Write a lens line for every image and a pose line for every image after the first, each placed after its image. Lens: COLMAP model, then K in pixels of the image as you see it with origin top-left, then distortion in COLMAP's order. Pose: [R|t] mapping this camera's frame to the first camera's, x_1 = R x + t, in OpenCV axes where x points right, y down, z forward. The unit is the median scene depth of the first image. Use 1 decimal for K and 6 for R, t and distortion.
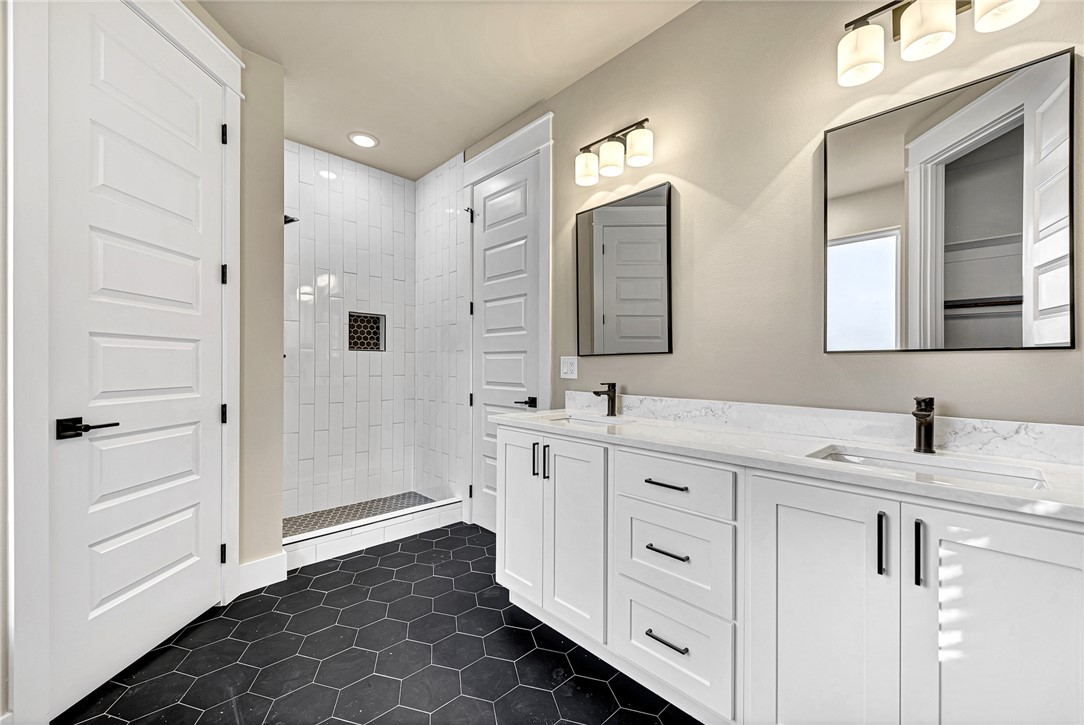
lens RADIAL K [[431.2, 0, 546.2], [0, 431.2, 360.5], [0, 0, 1]] dist [0.008909, -0.000213]
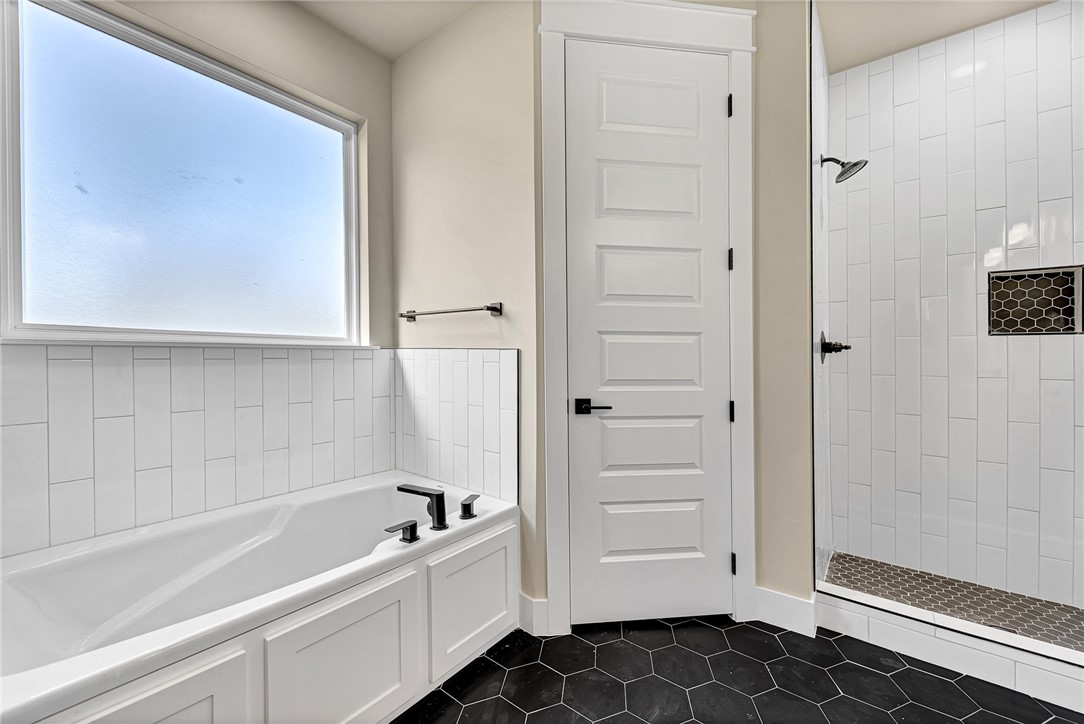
lens RADIAL K [[431.2, 0, 546.2], [0, 431.2, 360.0], [0, 0, 1]] dist [0.008909, -0.000213]
pose [[0.143539, 0.000630, -0.989644, 0.105622], [0.006308, 0.999979, 0.001552, 0.010280], [0.989624, -0.006465, 0.143532, 0.480389]]
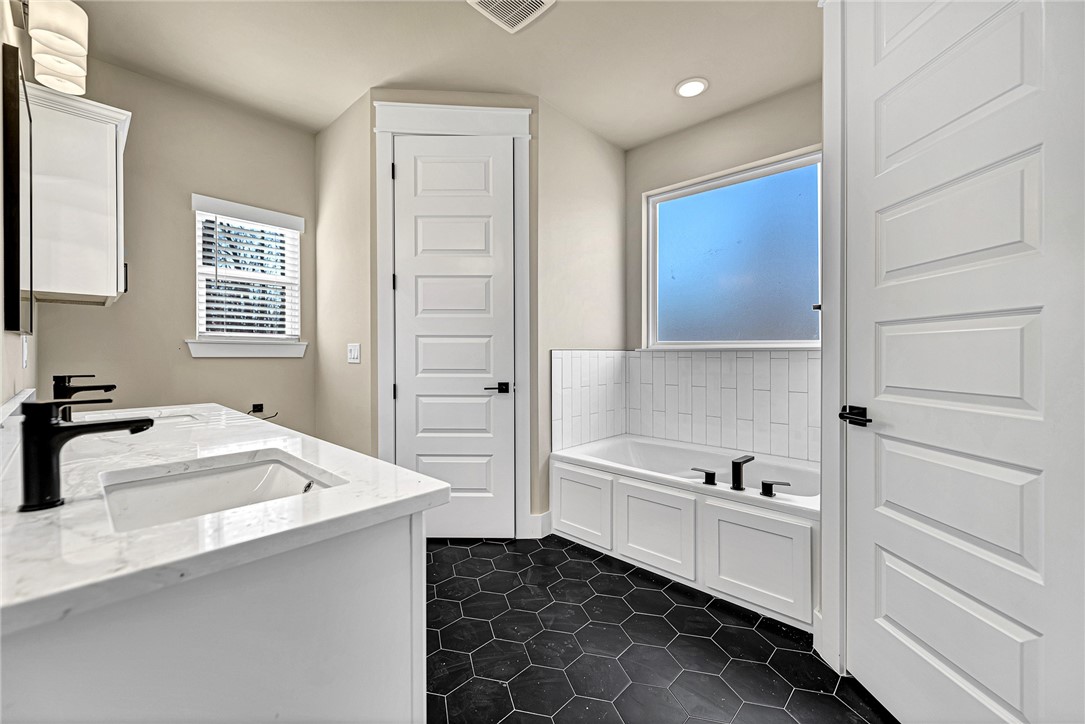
lens RADIAL K [[435.2, 0, 542.5], [0, 435.2, 359.3], [0, 0, 1]] dist [0.018814, -0.006088]
pose [[-0.999363, -0.003783, -0.035493, -0.192962], [-0.003689, 0.999989, -0.002734, 0.014707], [0.035503, -0.002601, -0.999366, 1.381062]]
